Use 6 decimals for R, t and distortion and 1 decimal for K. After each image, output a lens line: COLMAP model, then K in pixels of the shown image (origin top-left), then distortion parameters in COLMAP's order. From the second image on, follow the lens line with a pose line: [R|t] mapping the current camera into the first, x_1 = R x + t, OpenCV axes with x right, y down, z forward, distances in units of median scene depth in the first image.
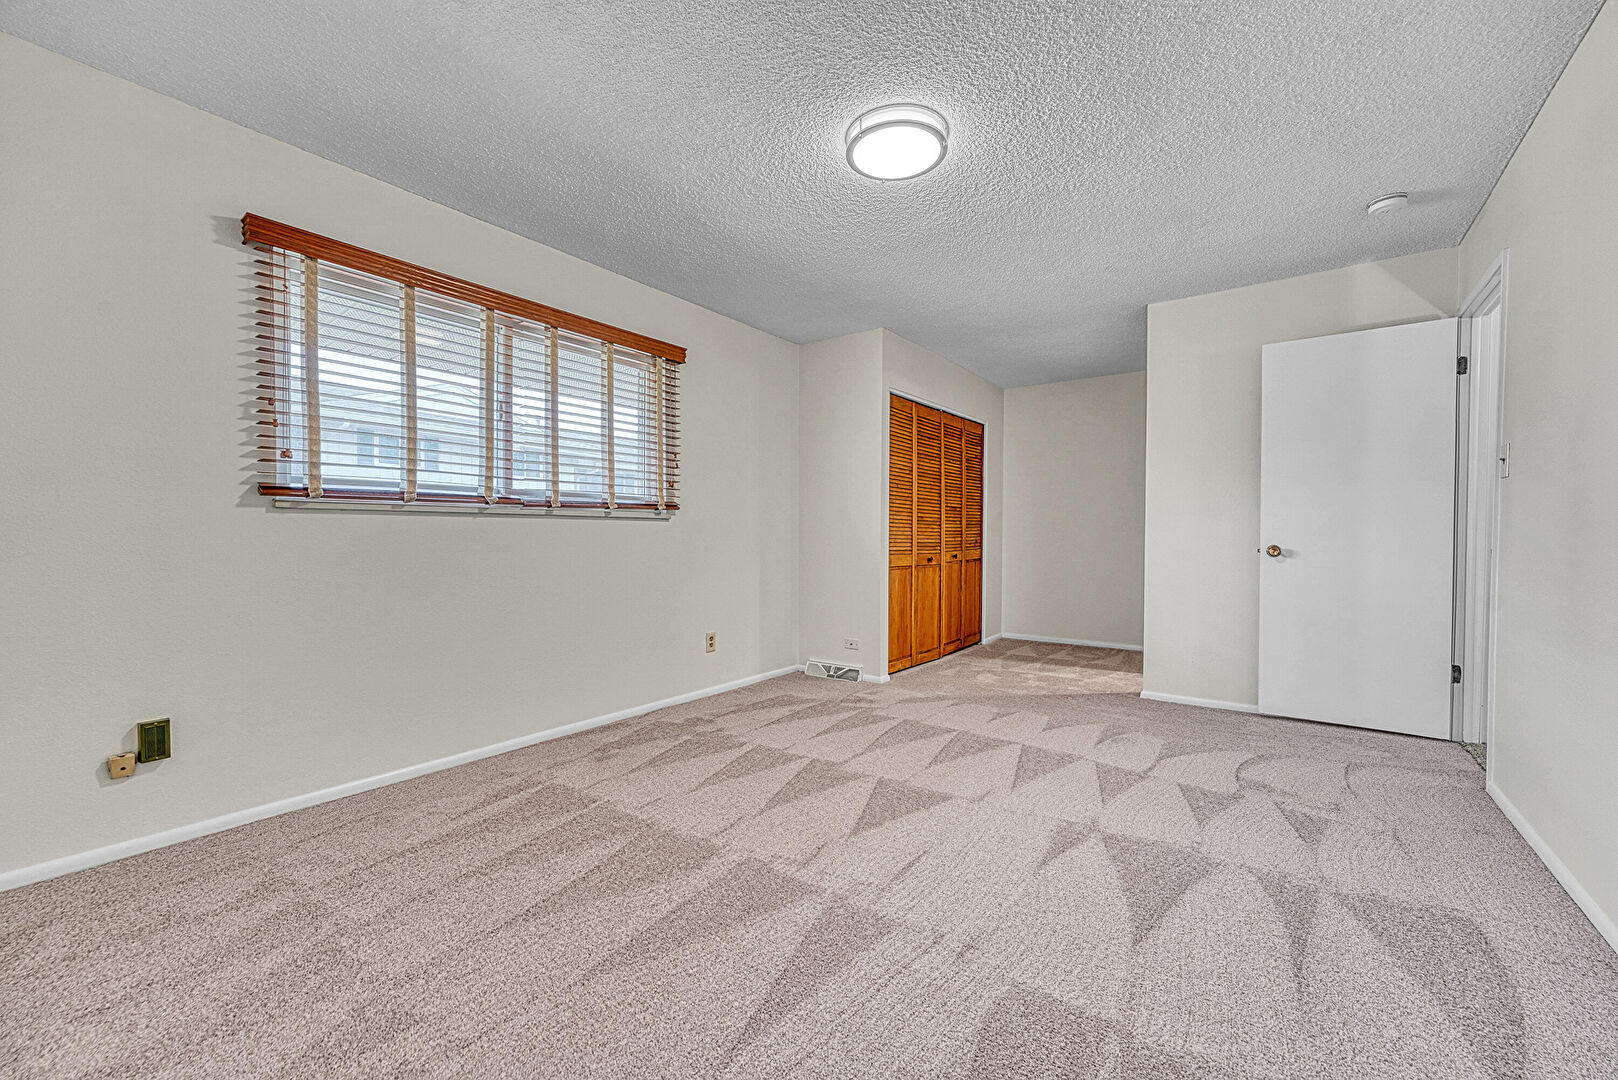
lens RADIAL K [[647.6, 0, 816.1], [0, 647.6, 544.9], [0, 0, 1]] dist [-0.000428, 0.000078]
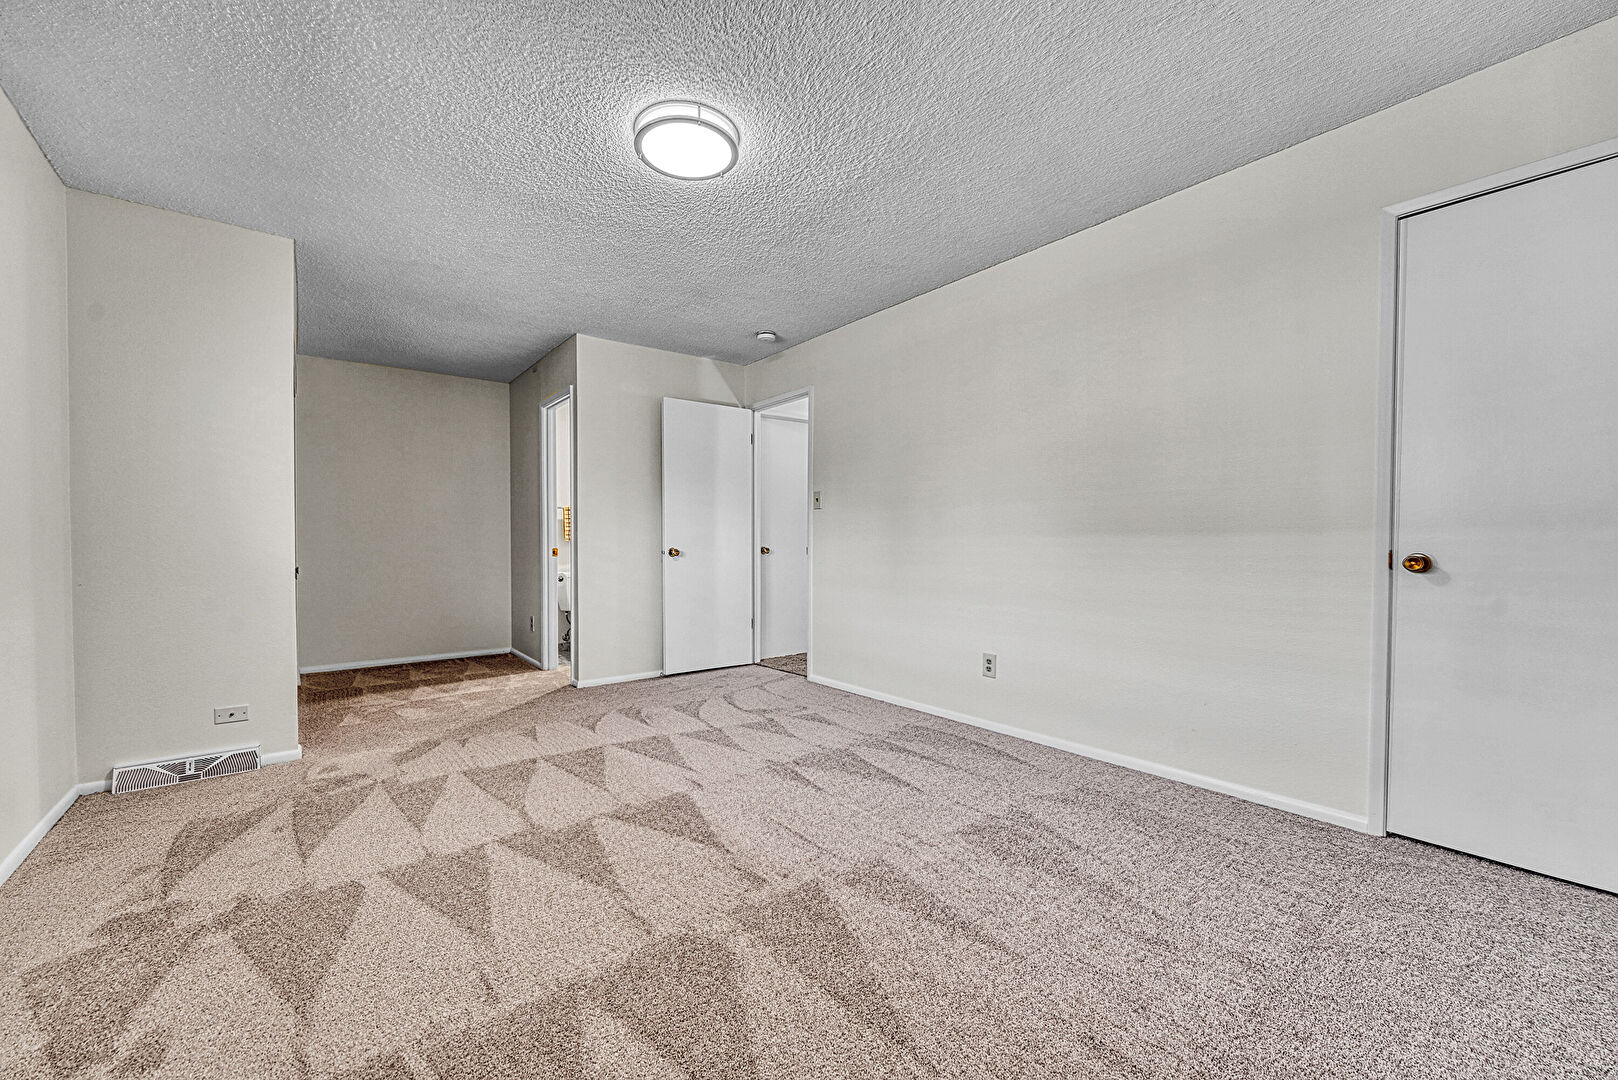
lens RADIAL K [[647.6, 0, 800.3], [0, 647.6, 546.9], [0, 0, 1]] dist [-0.000428, 0.000078]
pose [[0.275799, -0.014237, 0.961110, -0.559526], [0.017887, 0.999793, 0.009677, -0.010363], [-0.961049, 0.014522, 0.275997, 0.403952]]
